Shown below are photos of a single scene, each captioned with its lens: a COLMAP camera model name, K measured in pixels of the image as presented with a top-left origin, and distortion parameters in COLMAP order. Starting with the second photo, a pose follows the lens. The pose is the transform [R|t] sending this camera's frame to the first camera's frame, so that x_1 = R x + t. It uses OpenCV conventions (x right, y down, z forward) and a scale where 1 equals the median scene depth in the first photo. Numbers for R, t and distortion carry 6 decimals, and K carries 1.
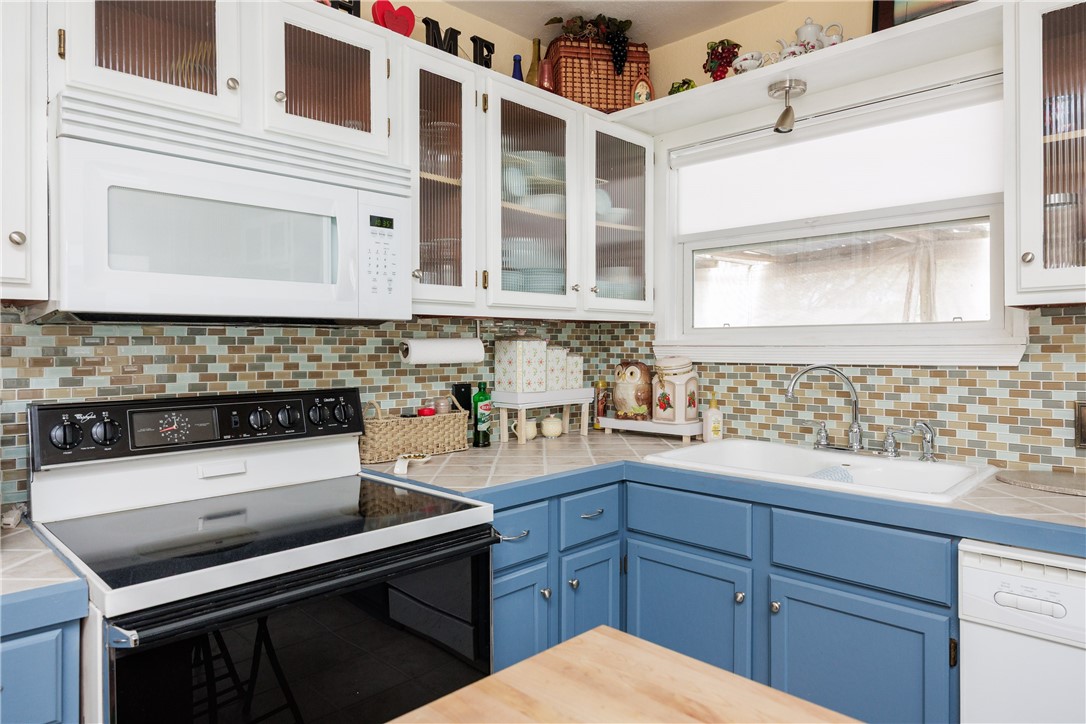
lens RADIAL K [[679.8, 0, 555.0], [0, 679.8, 345.4], [0, 0, 1]] dist [-0.004278, 0.000572]
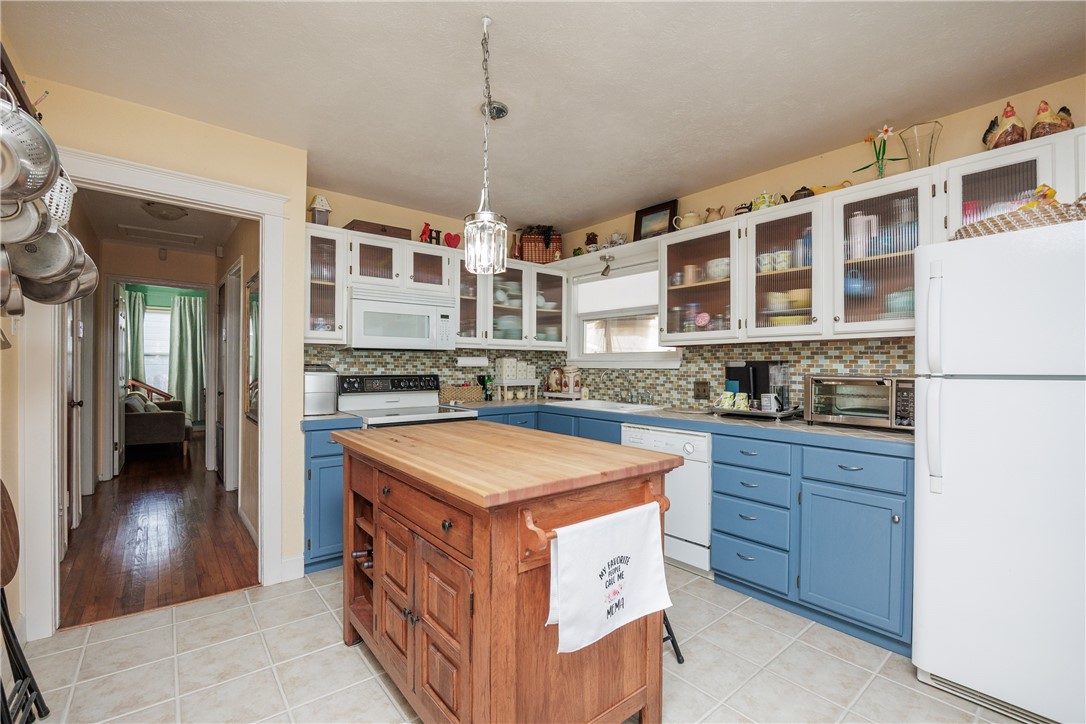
lens RADIAL K [[480.2, 0, 545.1], [0, 480.2, 365.3], [0, 0, 1]] dist [-0.015872, 0.000158]
pose [[0.993590, 0.008622, -0.112718, 0.326901], [-0.008716, 0.999962, -0.000347, 0.019856], [0.112711, 0.001327, 0.993627, -0.803757]]
